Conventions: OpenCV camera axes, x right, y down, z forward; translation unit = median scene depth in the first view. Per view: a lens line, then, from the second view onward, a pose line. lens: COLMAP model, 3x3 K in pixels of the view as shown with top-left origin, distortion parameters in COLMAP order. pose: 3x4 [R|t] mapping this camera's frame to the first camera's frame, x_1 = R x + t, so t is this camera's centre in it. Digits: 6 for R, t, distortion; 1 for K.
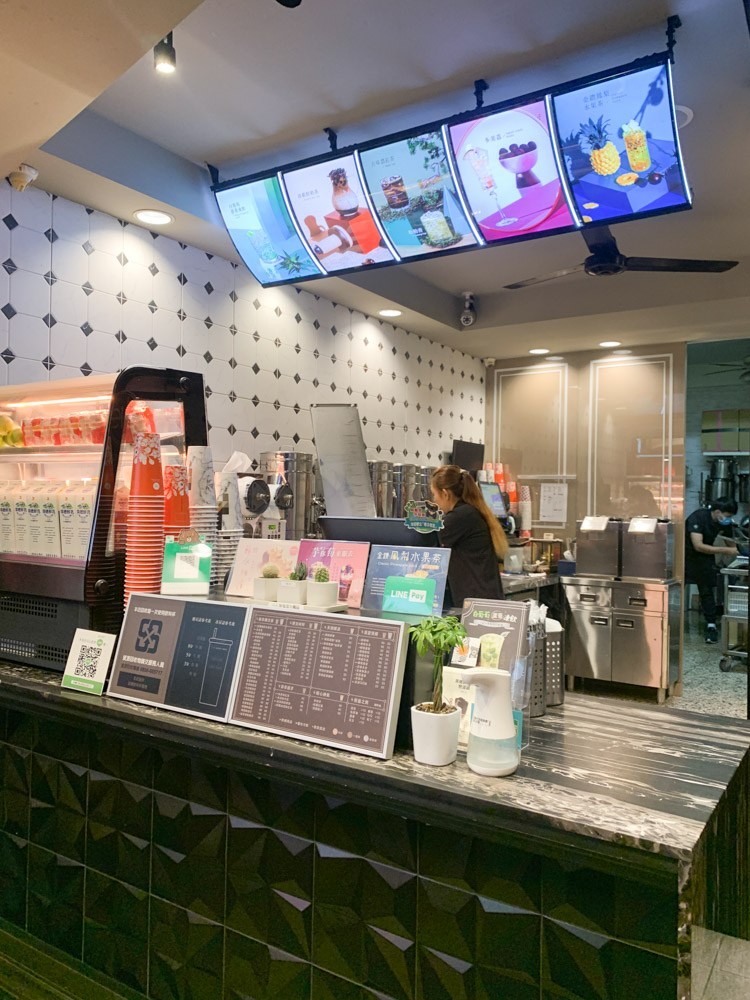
lens RADIAL K [[769.7, 0, 375.0], [0, 769.7, 500.0], [0, 0, 1]] dist [0.116208, -0.000152]
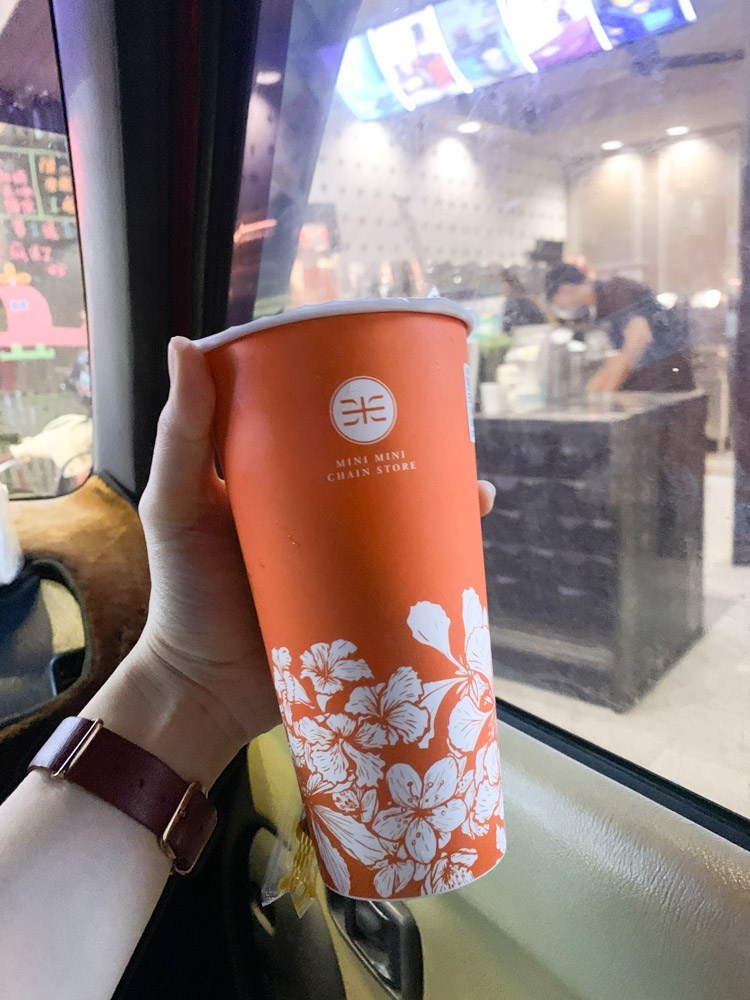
lens RADIAL K [[750.3, 0, 375.0], [0, 750.3, 500.0], [0, 0, 1]] dist [-0.001889, -0.000991]
pose [[0.987459, -0.059990, -0.146036, 0.033639], [0.092120, 0.970140, 0.224371, 0.096597], [0.128216, -0.235010, 0.963499, -0.679564]]
